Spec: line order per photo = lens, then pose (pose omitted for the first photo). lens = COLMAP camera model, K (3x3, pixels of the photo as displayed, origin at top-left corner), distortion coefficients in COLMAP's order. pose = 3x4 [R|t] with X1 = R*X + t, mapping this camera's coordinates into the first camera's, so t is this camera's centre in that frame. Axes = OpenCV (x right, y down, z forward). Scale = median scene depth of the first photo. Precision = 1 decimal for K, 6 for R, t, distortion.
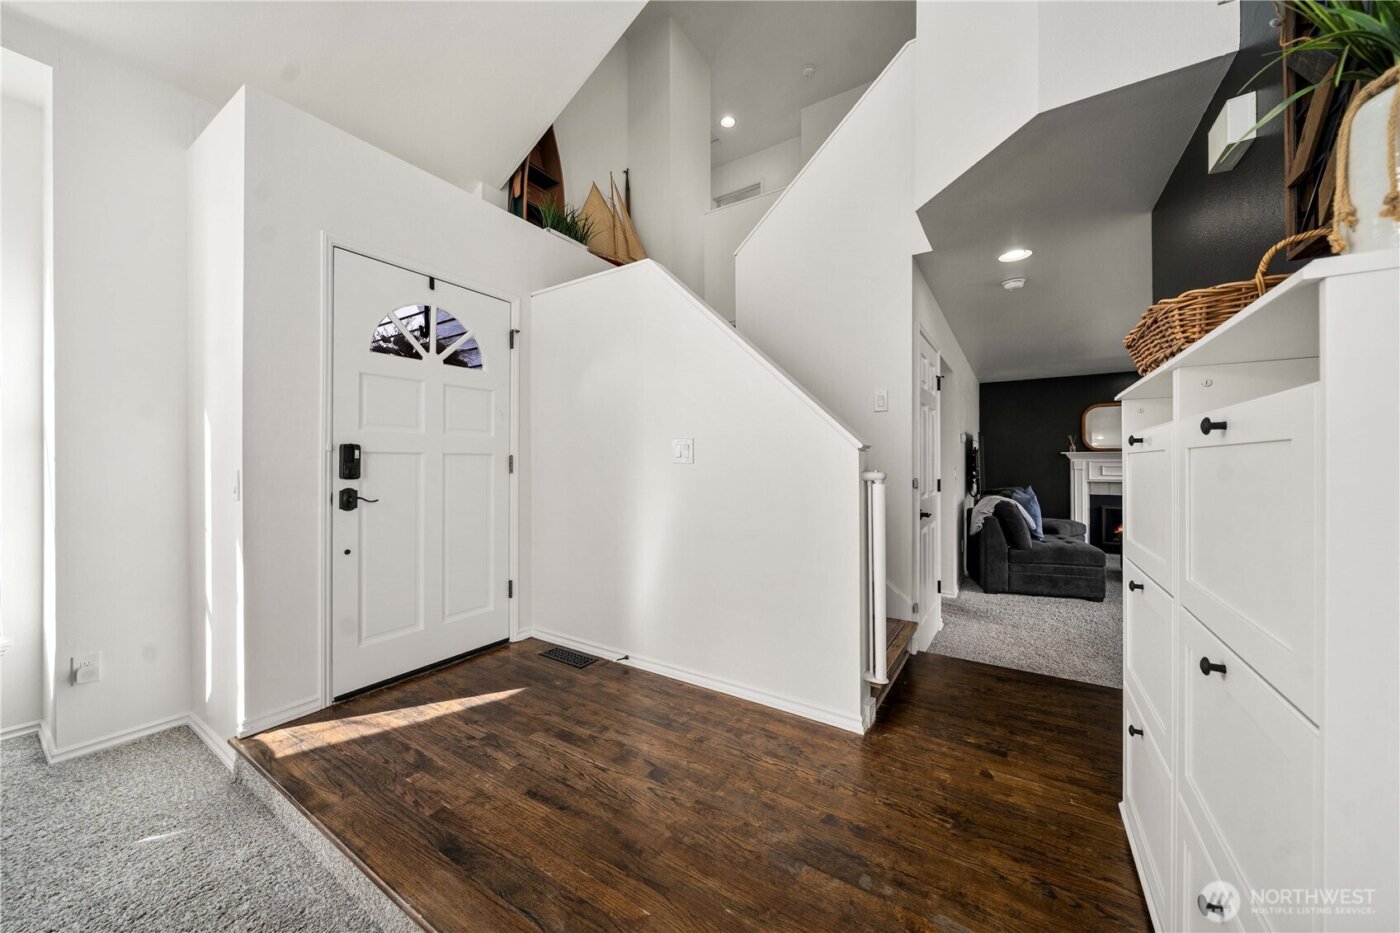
lens RADIAL K [[495.9, 0, 703.6], [0, 495.9, 468.0], [0, 0, 1]] dist [-0.000783, -0.000034]
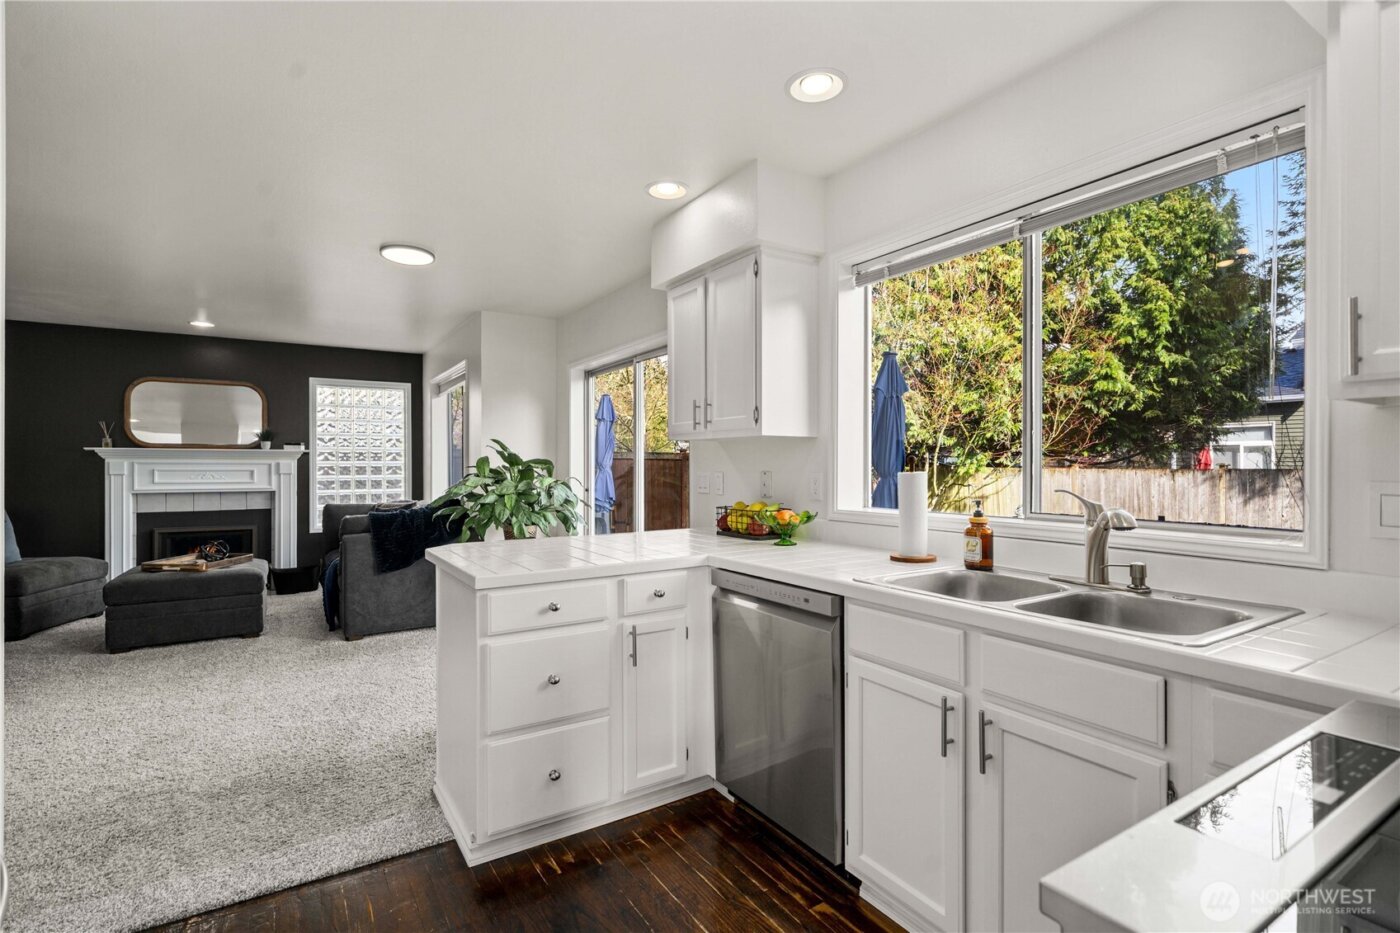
lens RADIAL K [[666.6, 0, 700.1], [0, 666.6, 467.7], [0, 0, 1]] dist [0.000120, -0.000609]
pose [[0.421766, 0.004989, 0.906691, 0.291912], [-0.001927, 0.999988, -0.004606, -0.003904], [-0.906703, 0.000196, 0.421771, -0.053406]]
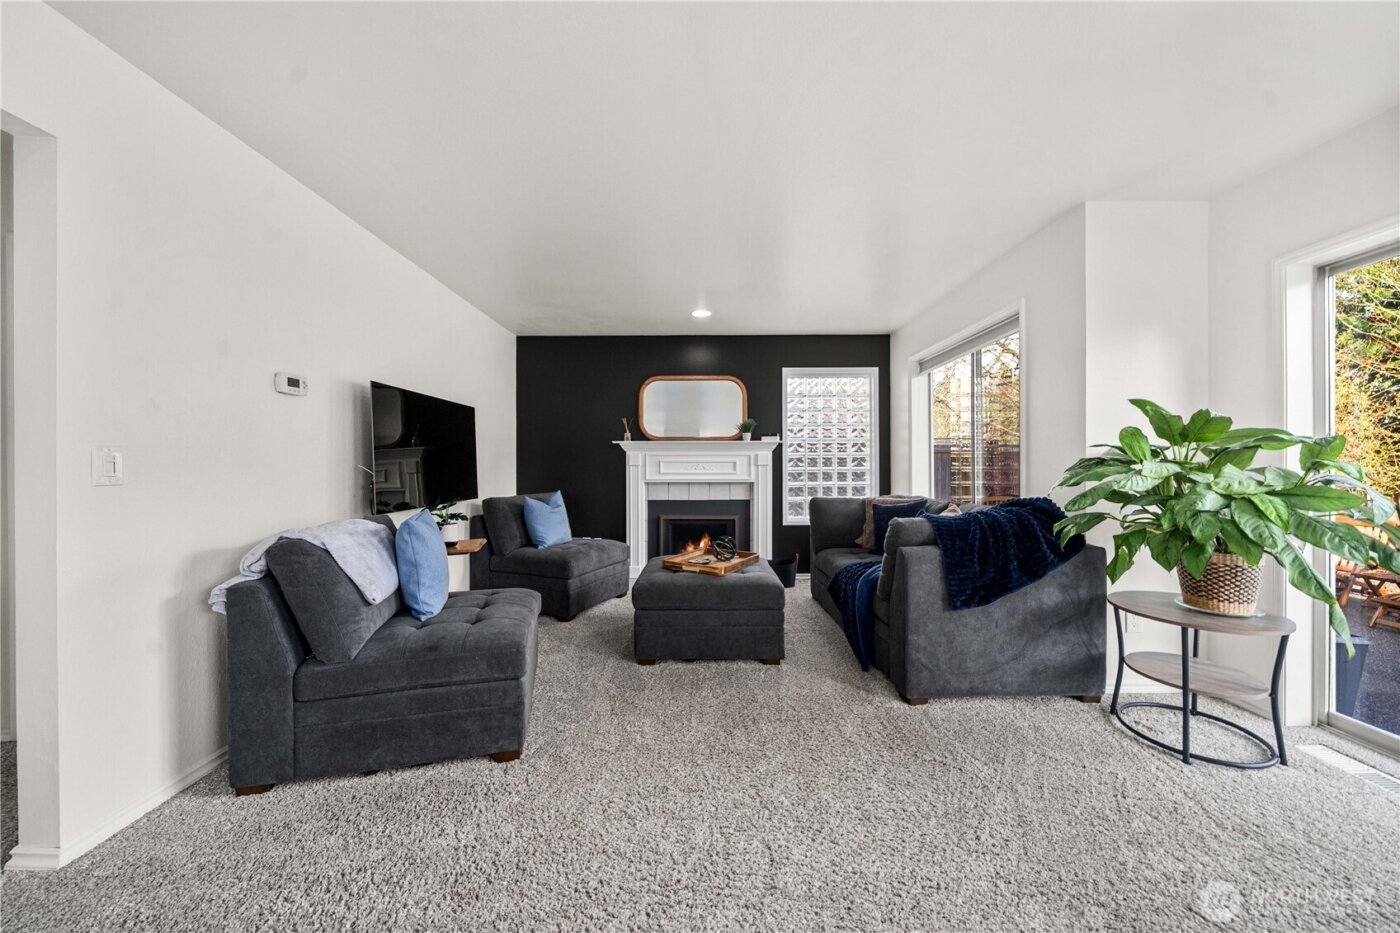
lens RADIAL K [[495.9, 0, 696.0], [0, 495.9, 470.1], [0, 0, 1]] dist [-0.000783, -0.000034]
pose [[0.844009, 0.001492, 0.536326, 0.448462], [-0.002552, 0.999996, 0.001235, 0.008421], [-0.536322, -0.002411, 0.844010, 0.346949]]
